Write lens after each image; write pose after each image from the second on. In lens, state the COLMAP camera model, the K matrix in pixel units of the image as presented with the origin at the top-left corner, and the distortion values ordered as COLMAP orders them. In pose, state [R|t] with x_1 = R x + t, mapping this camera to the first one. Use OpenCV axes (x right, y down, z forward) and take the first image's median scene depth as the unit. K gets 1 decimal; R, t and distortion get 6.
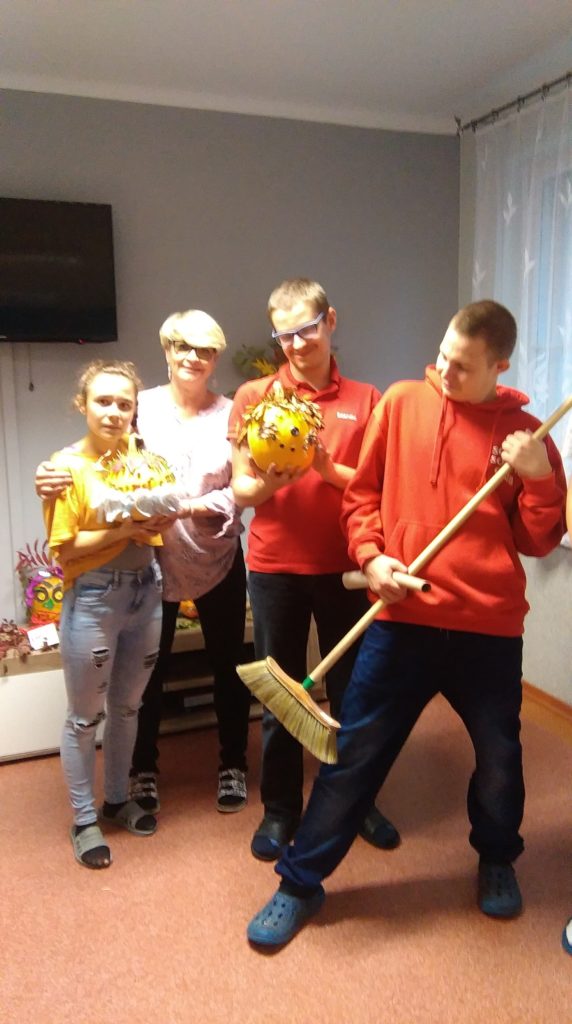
lens RADIAL K [[772.1, 0, 286.0], [0, 772.1, 512.0], [0, 0, 1]] dist [0.000259, -0.002696]
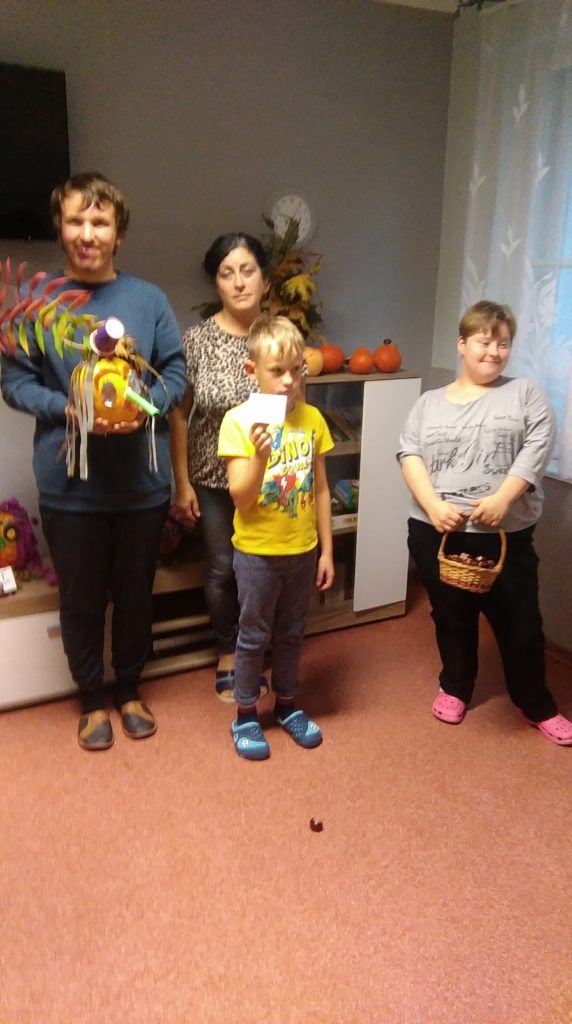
lens RADIAL K [[779.1, 0, 286.0], [0, 779.1, 512.0], [0, 0, 1]] dist [0.007254, 0.004016]
pose [[0.993522, -0.001212, 0.113630, -0.133041], [-0.011882, 0.993353, 0.114492, -0.038474], [-0.113013, -0.115100, 0.986904, 0.131056]]
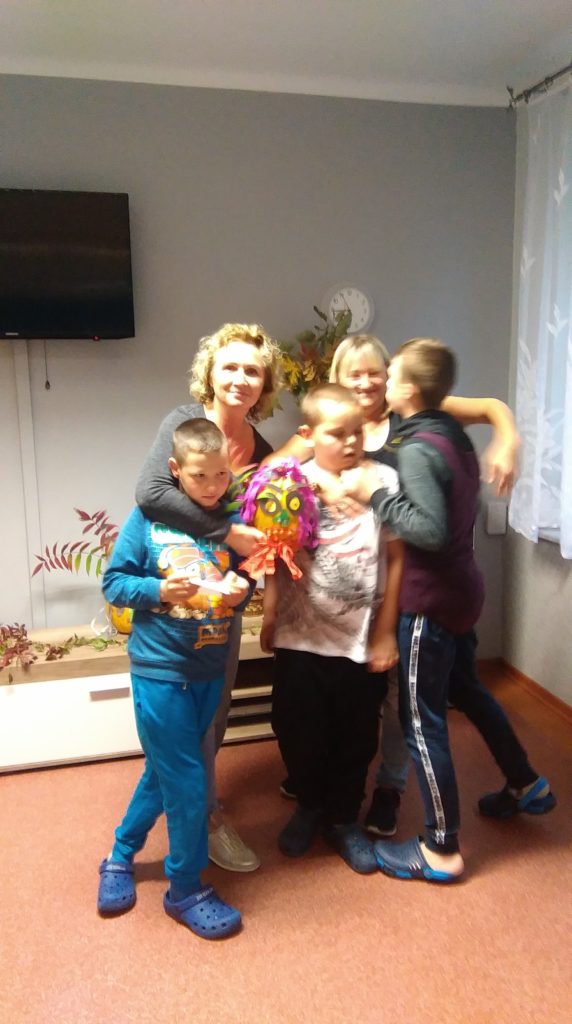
lens RADIAL K [[779.1, 0, 286.0], [0, 779.1, 512.0], [0, 0, 1]] dist [0.007254, 0.004016]
pose [[0.993703, 0.021029, -0.110057, 0.127571], [-0.019650, 0.999714, 0.013600, -0.036186], [0.110312, -0.011352, 0.993832, 0.097095]]
